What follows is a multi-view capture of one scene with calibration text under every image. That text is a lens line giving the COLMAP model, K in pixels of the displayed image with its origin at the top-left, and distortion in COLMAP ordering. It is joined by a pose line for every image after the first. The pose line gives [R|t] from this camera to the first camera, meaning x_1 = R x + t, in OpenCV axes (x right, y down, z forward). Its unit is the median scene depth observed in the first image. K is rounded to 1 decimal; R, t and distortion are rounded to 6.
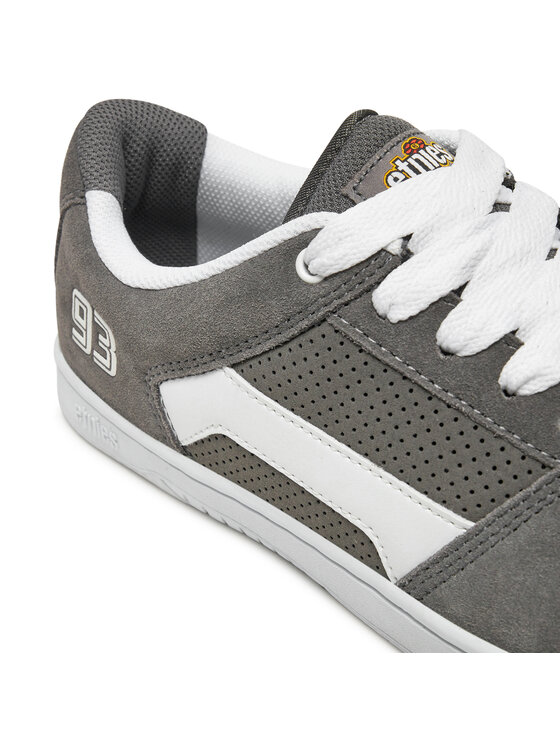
lens RADIAL K [[1051.6, 0, 275.9], [0, 1051.6, 373.0], [0, 0, 1]] dist [0.037823, 0.000000]
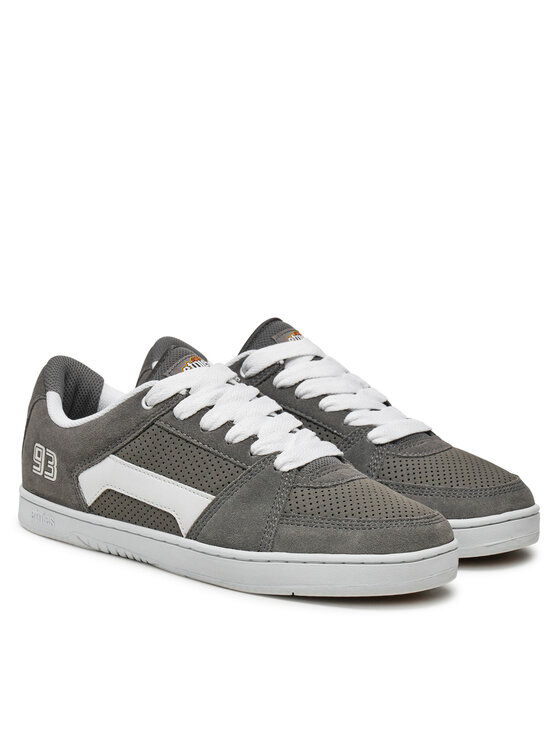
lens RADIAL K [[2184.3, 0, 280.1], [0, 2184.3, 373.1], [0, 0, 1]] dist [-0.085591, 0.000000]
pose [[0.999621, -0.002605, 0.027396, 0.191799], [0.014944, 0.887331, -0.460891, 2.055940], [-0.023109, 0.461125, 0.887034, -3.295664]]
